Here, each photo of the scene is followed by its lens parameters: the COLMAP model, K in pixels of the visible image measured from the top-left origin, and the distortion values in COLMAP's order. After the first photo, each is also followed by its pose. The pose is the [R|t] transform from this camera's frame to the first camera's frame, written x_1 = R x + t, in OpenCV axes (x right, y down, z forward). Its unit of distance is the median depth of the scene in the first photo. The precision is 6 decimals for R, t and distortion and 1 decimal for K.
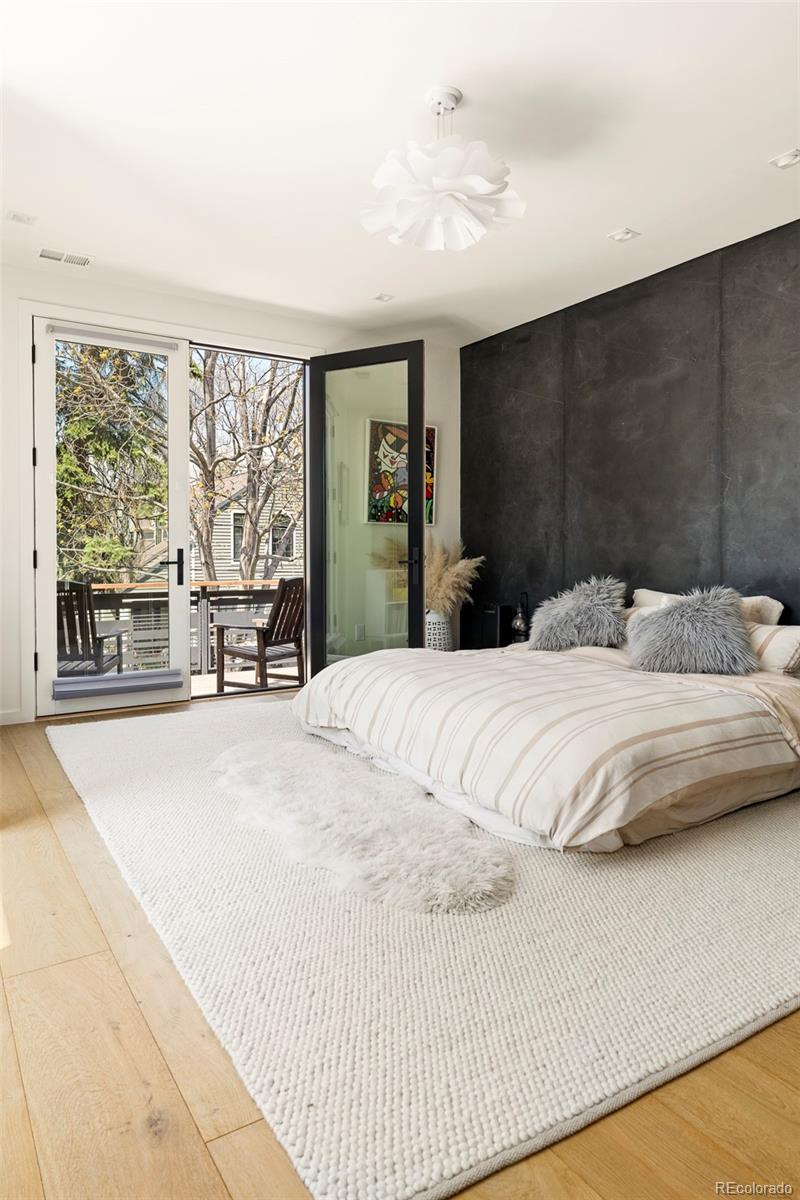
lens RADIAL K [[762.2, 0, 402.8], [0, 762.2, 574.0], [0, 0, 1]] dist [0.001215, 0.000921]
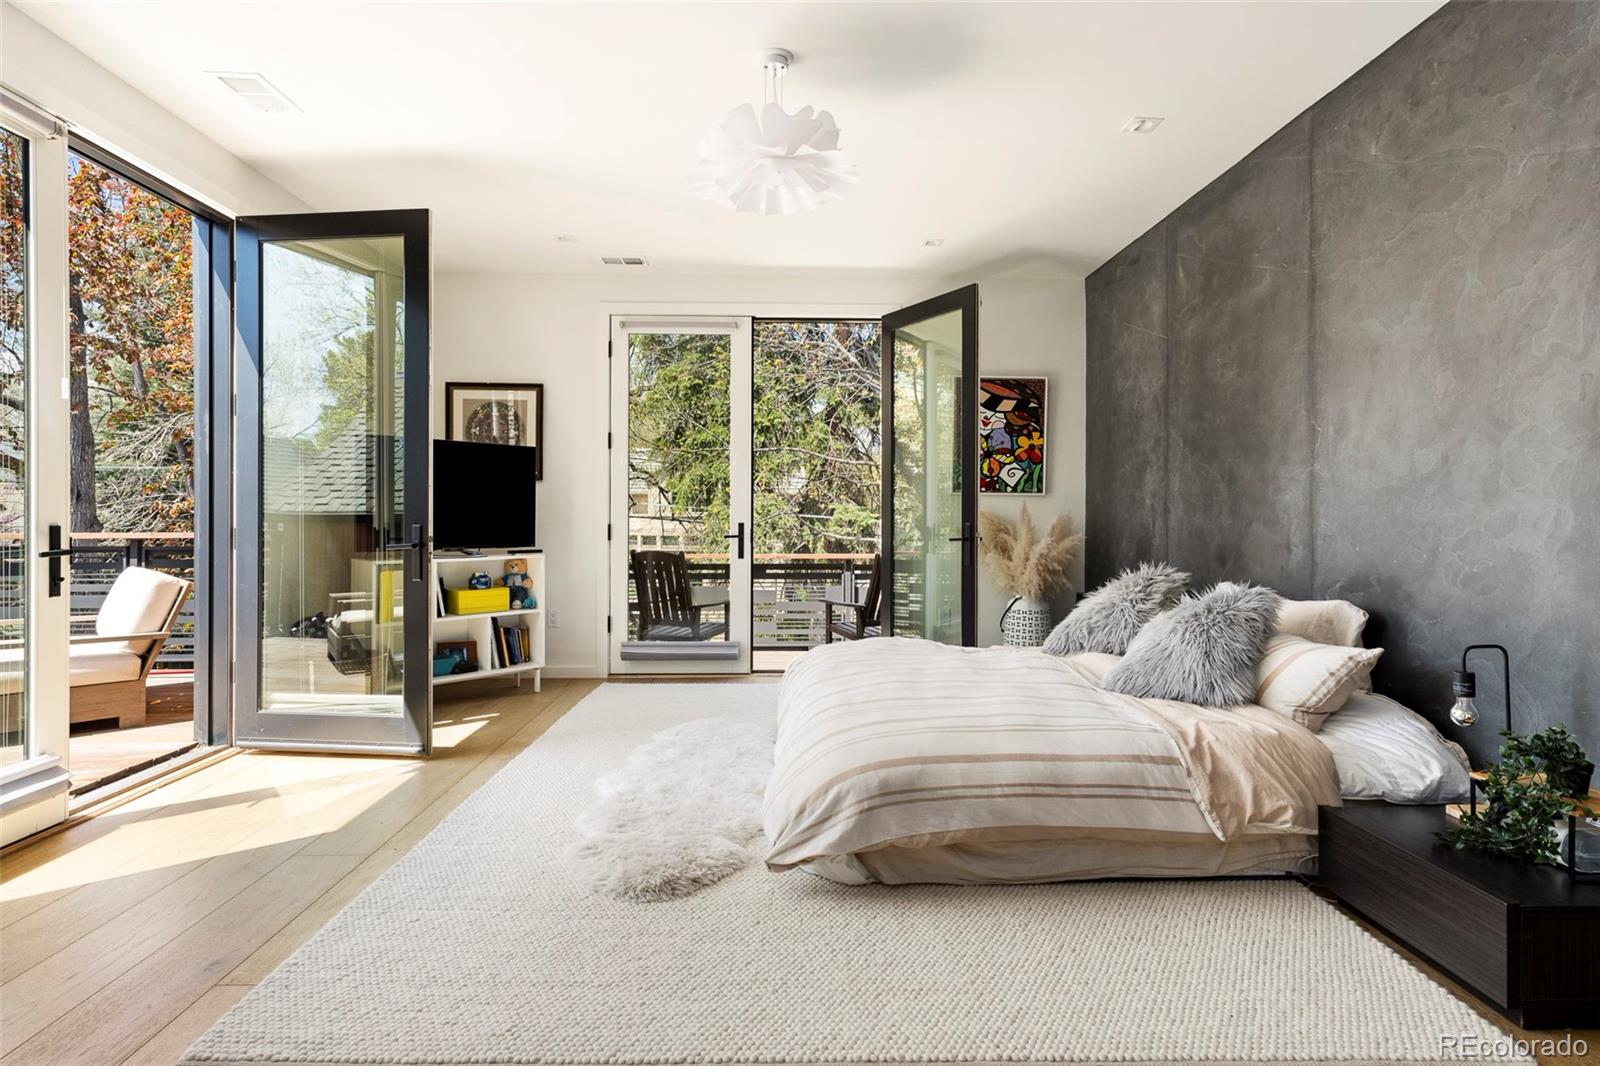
lens RADIAL K [[864.3, 0, 800.0], [0, 864.3, 533.0], [0, 0, 1]] dist [-0.004935, 0.000291]
pose [[0.849846, 0.012857, -0.526874, 0.410251], [-0.017490, 0.999840, -0.003813, -0.018058], [0.526740, 0.012456, 0.849935, 0.070020]]
